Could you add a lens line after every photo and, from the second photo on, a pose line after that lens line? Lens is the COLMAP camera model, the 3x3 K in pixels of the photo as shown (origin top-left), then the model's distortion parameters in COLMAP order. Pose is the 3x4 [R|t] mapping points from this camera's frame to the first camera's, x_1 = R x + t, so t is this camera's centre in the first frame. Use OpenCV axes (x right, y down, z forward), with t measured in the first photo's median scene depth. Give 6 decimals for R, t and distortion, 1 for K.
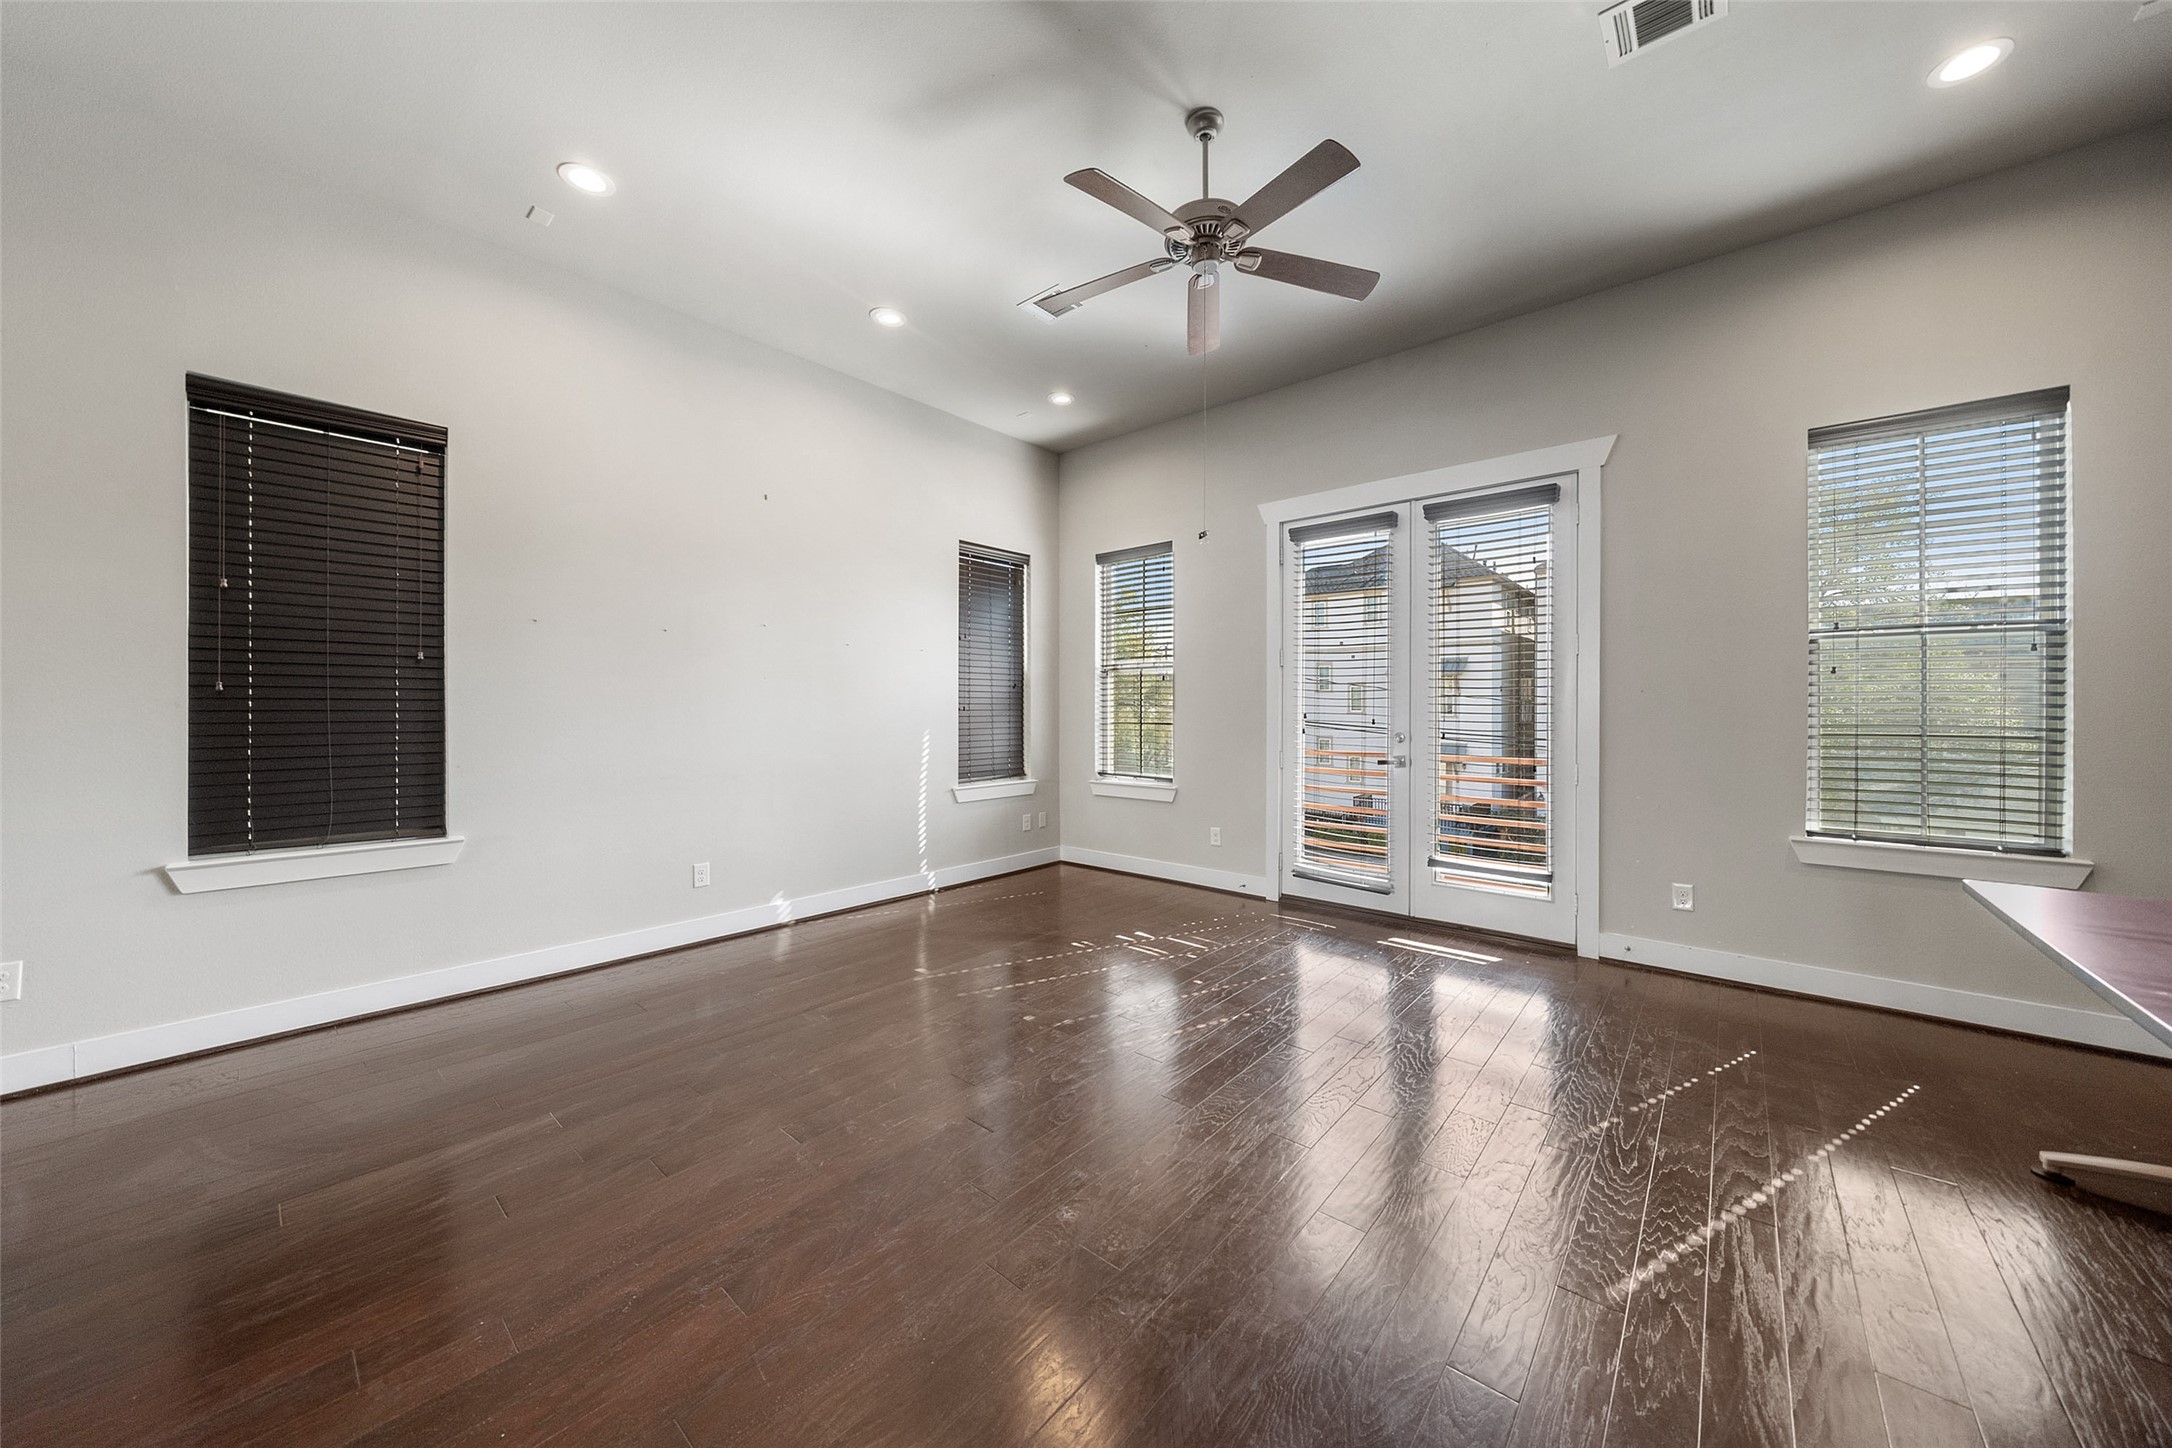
lens RADIAL K [[749.1, 0, 1087.5], [0, 749.1, 711.9], [0, 0, 1]] dist [-0.007466, -0.000566]
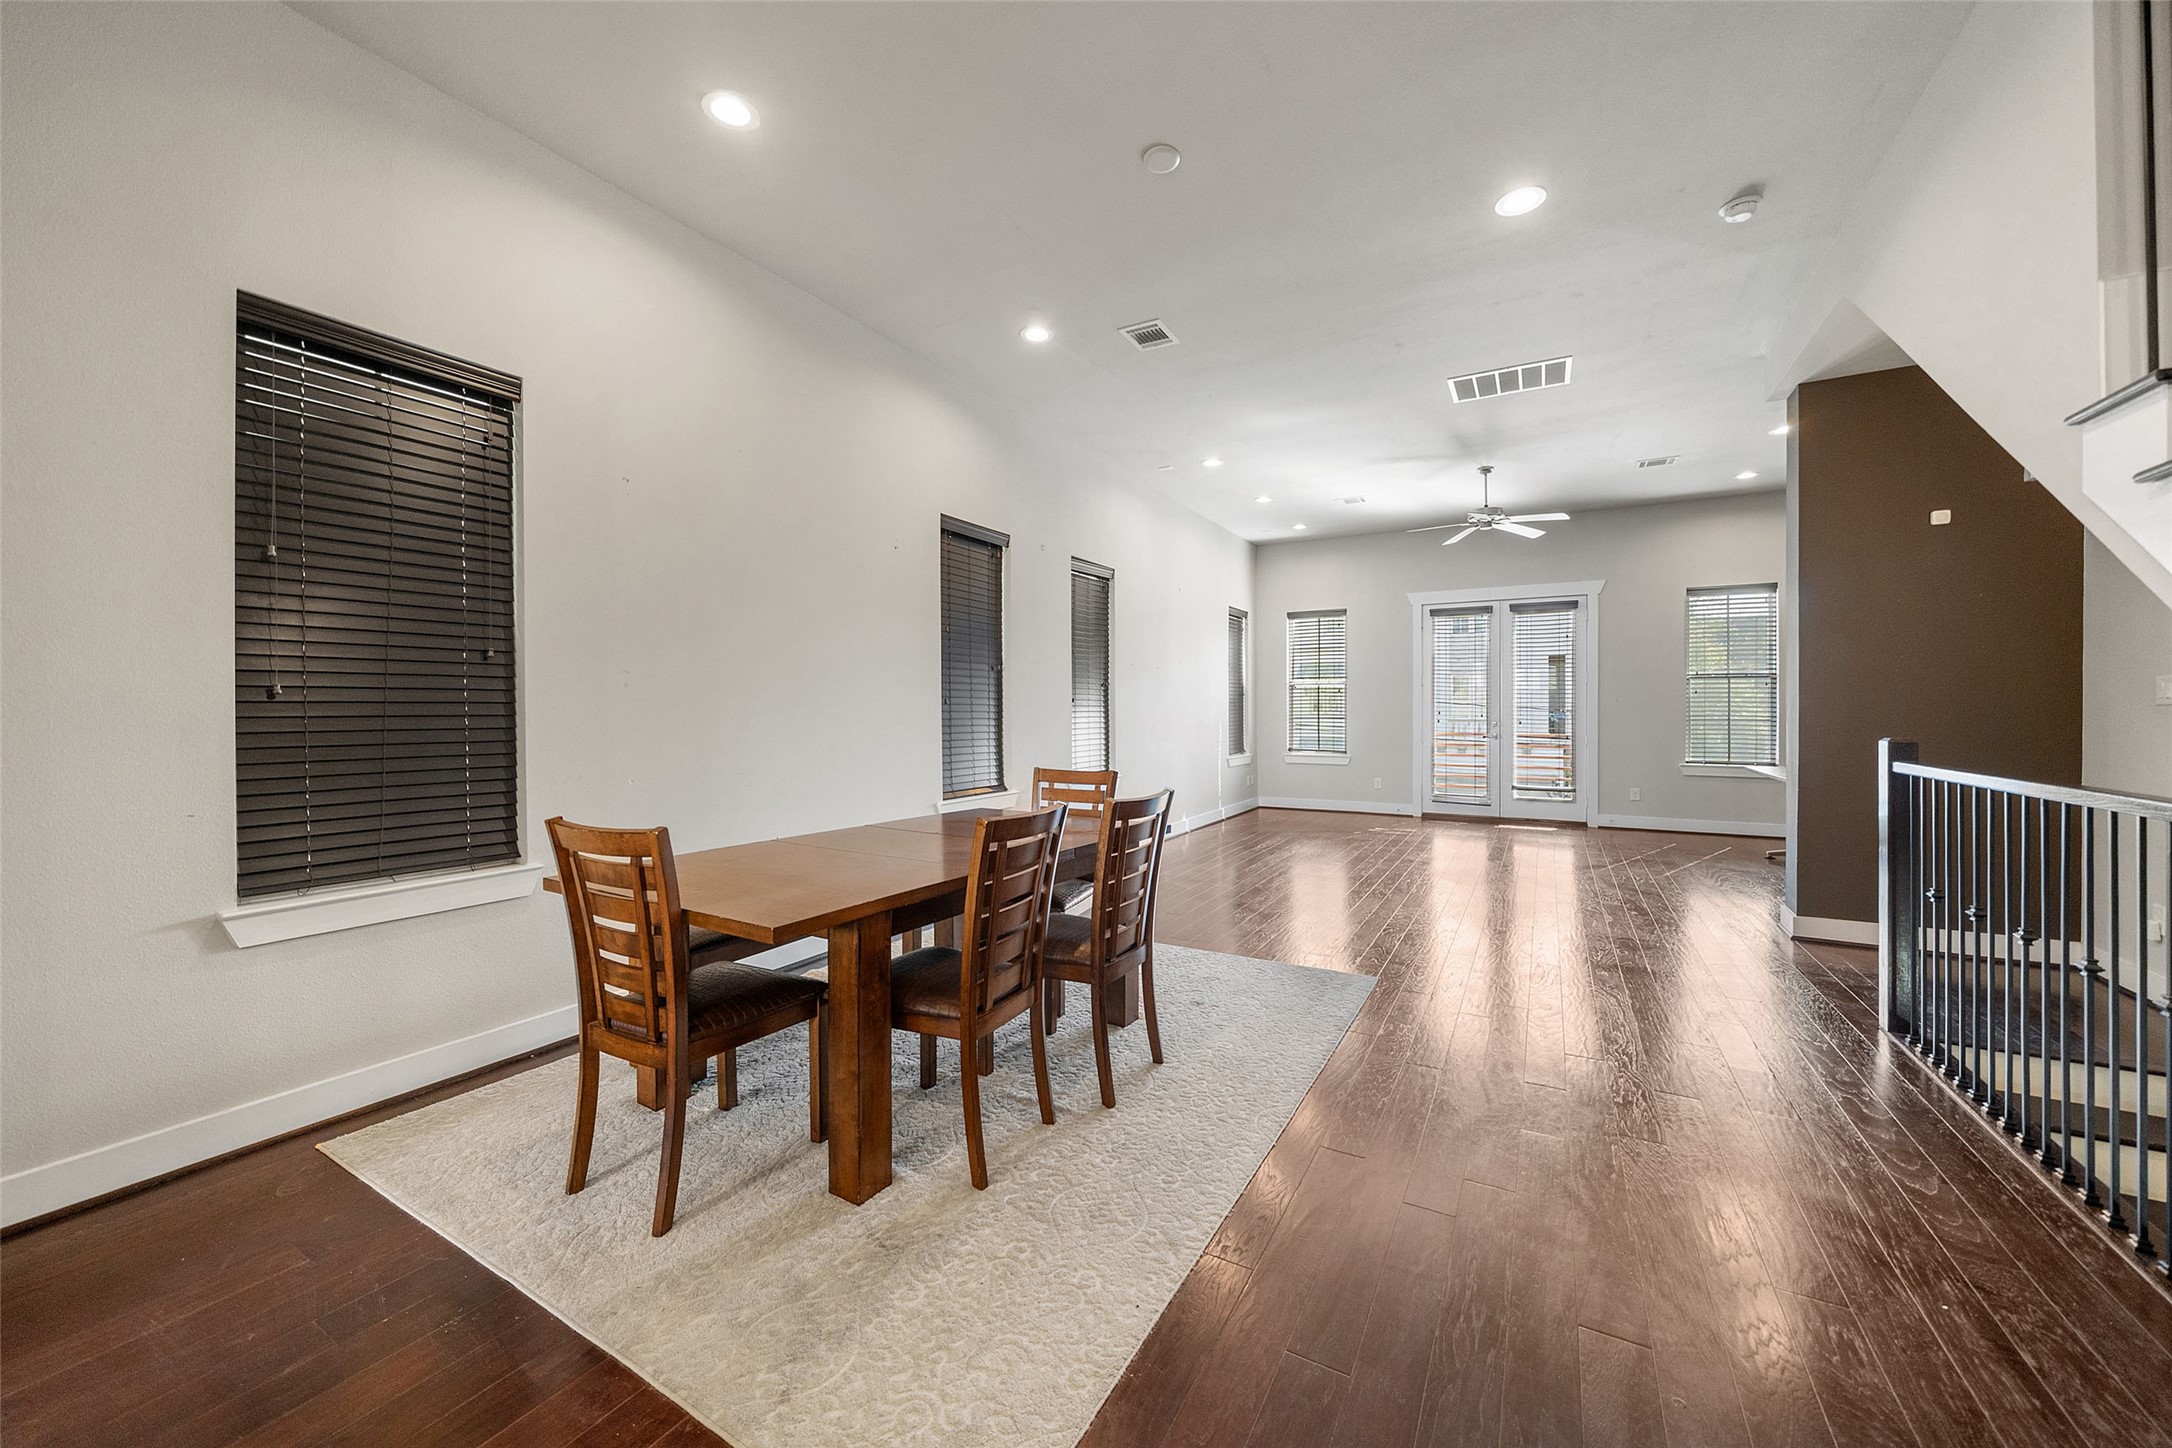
lens RADIAL K [[805.0, 0, 1095.4], [0, 805.0, 707.3], [0, 0, 1]] dist [0.004367, -0.000132]
pose [[0.980301, -0.000990, 0.197508, -0.975396], [0.002326, 0.999976, -0.006535, 0.003006], [-0.197497, 0.006865, 0.980279, -0.805211]]
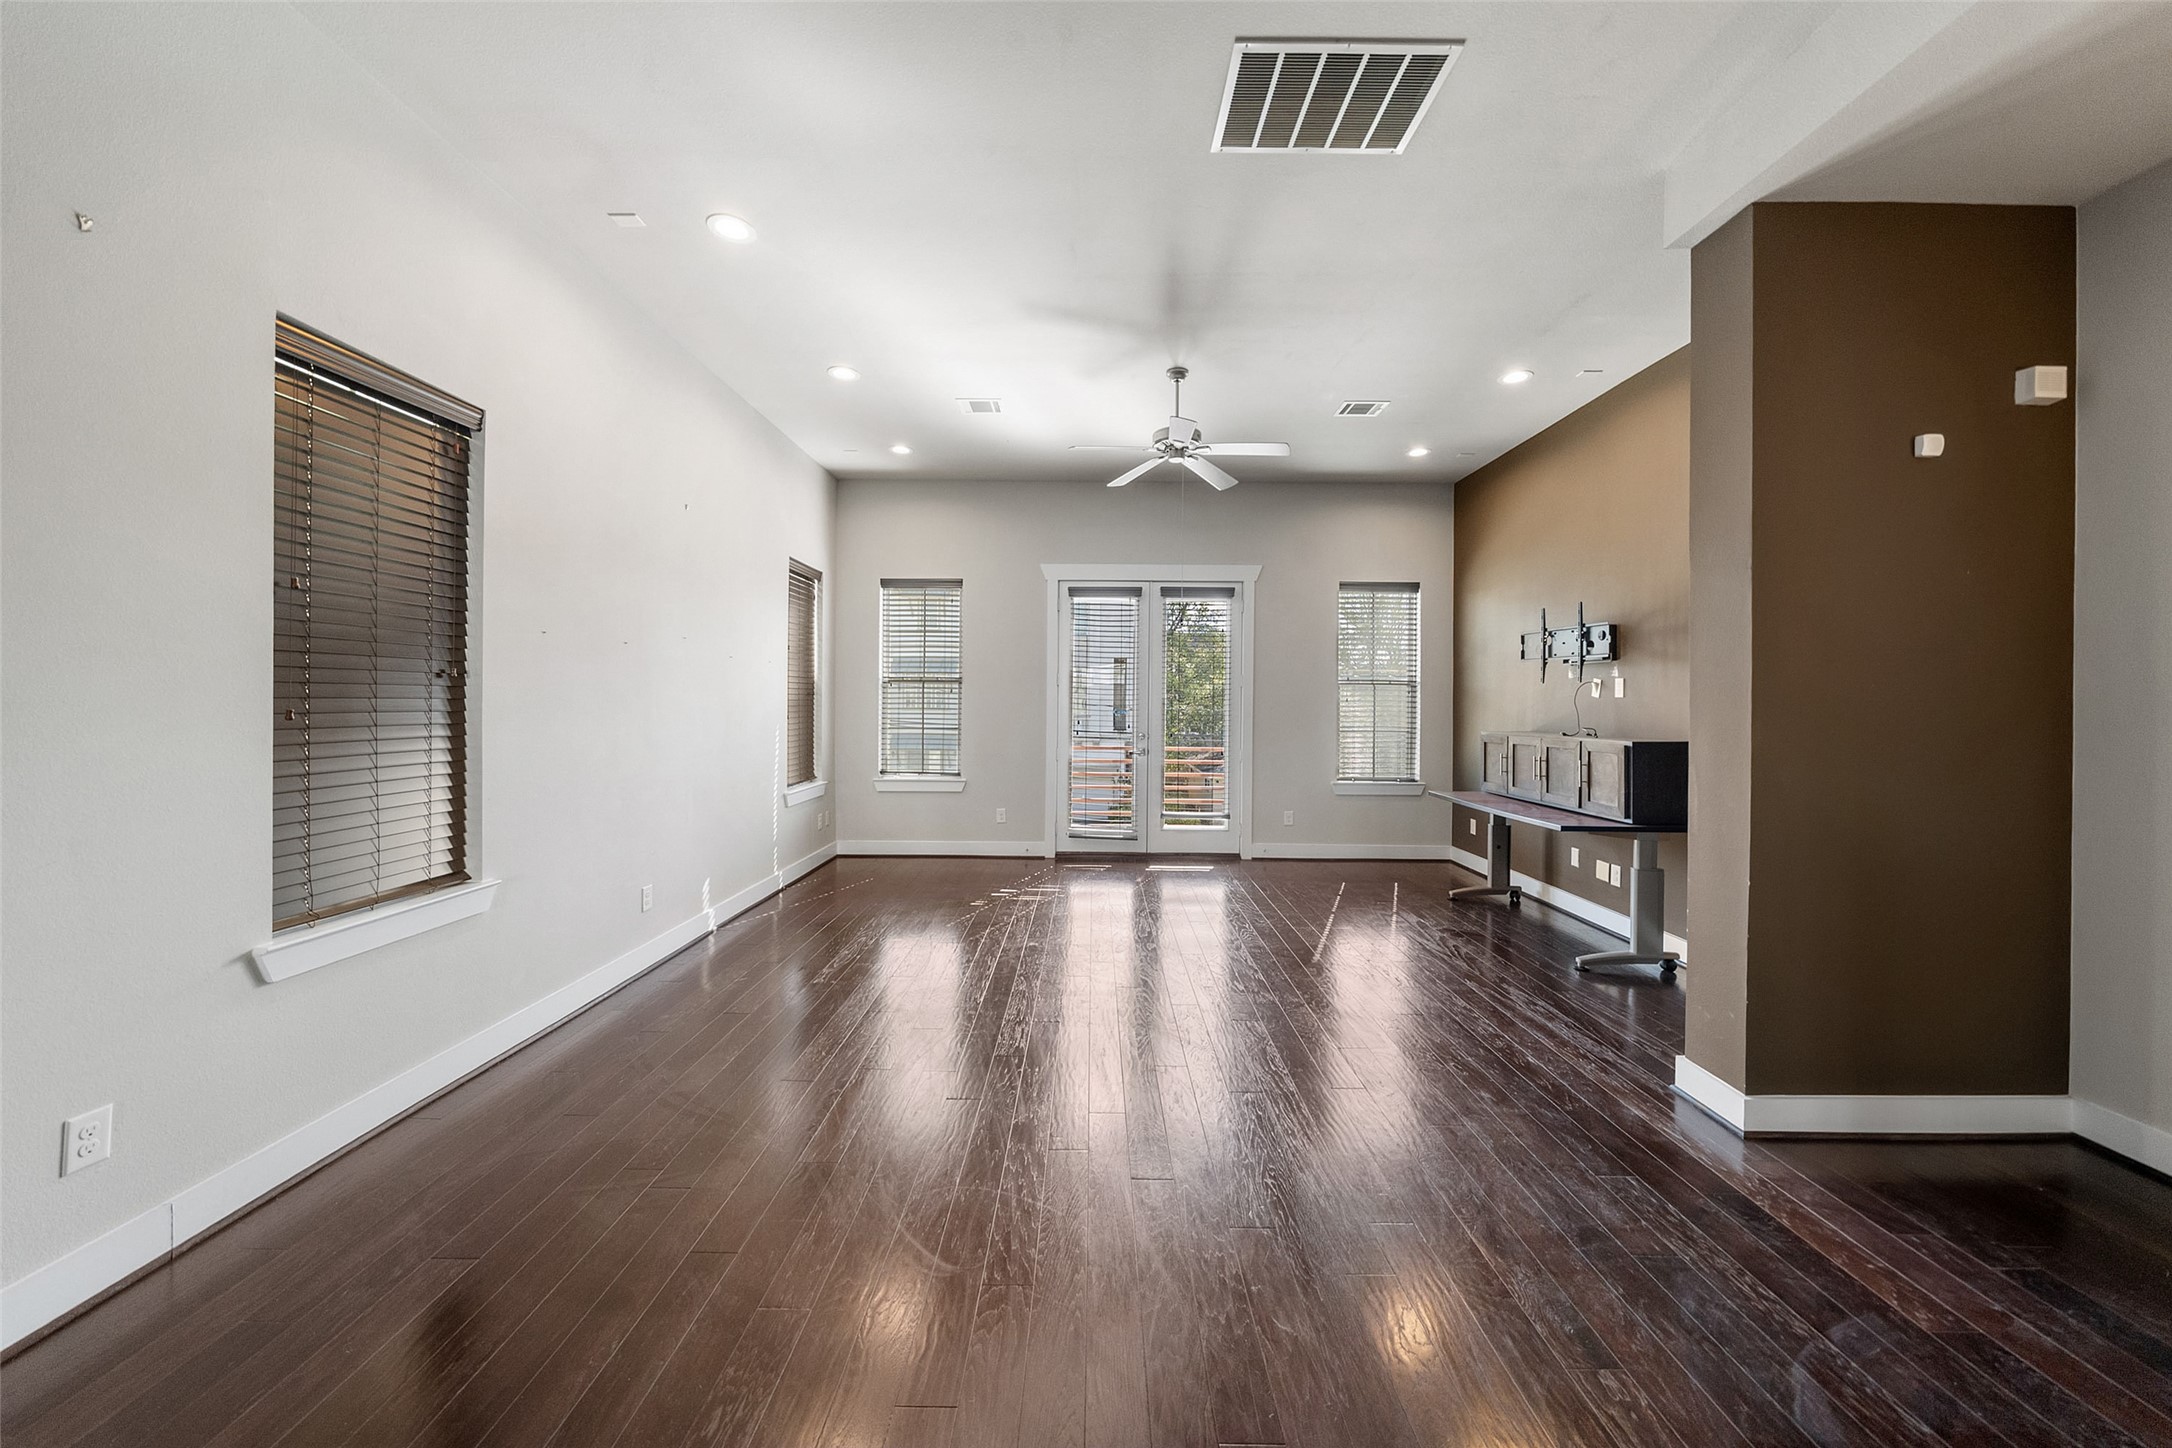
lens RADIAL K [[749.1, 0, 1087.9], [0, 749.1, 699.5], [0, 0, 1]] dist [-0.007466, -0.000566]
pose [[0.761536, 0.007504, 0.648080, -0.644439], [-0.004655, 0.999971, -0.006108, -0.029876], [-0.648106, 0.001634, 0.761548, -0.085870]]
